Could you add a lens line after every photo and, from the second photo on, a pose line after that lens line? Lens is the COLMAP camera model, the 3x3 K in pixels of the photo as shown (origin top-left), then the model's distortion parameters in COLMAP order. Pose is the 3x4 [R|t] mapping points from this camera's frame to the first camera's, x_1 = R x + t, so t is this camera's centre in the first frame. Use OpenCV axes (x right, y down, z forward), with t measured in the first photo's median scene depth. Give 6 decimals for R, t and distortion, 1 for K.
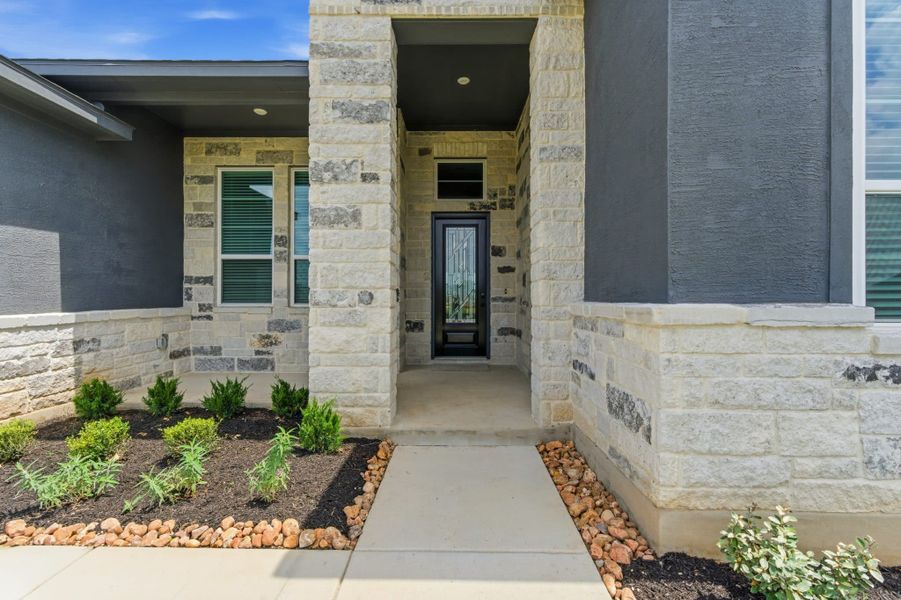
lens RADIAL K [[389.8, 0, 442.3], [0, 389.8, 292.5], [0, 0, 1]] dist [0.001131, 0.000155]
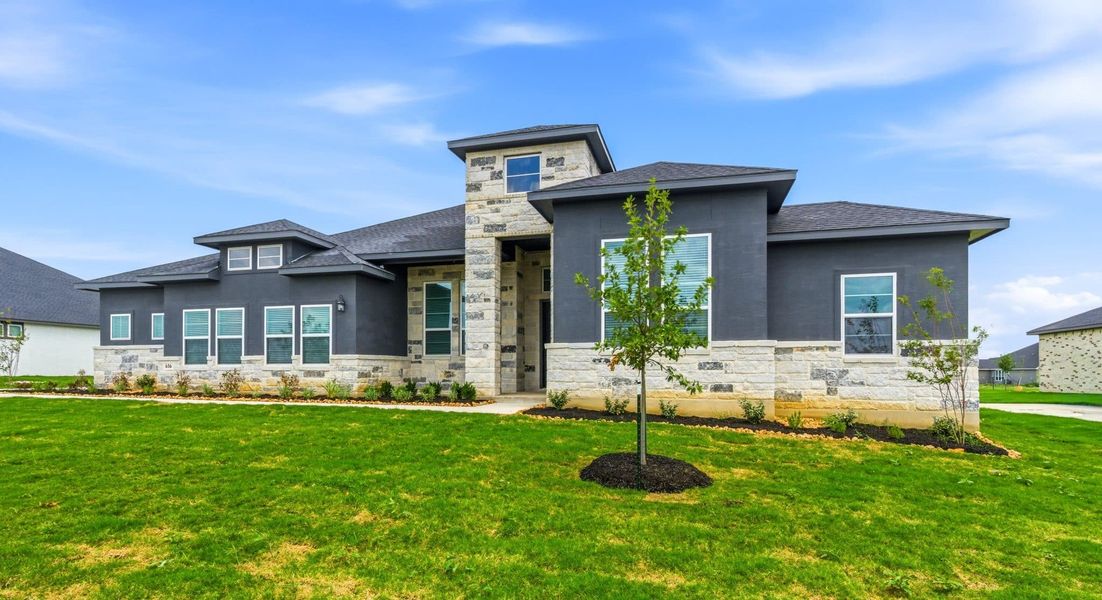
lens RADIAL K [[558.0, 0, 517.8], [0, 558.0, 364.0], [0, 0, 1]] dist [0.001557, -0.000180]
pose [[0.961104, -0.004129, -0.276157, 0.797281], [0.002981, 0.999985, -0.004576, 0.115001], [0.276172, 0.003575, 0.961102, -1.935582]]
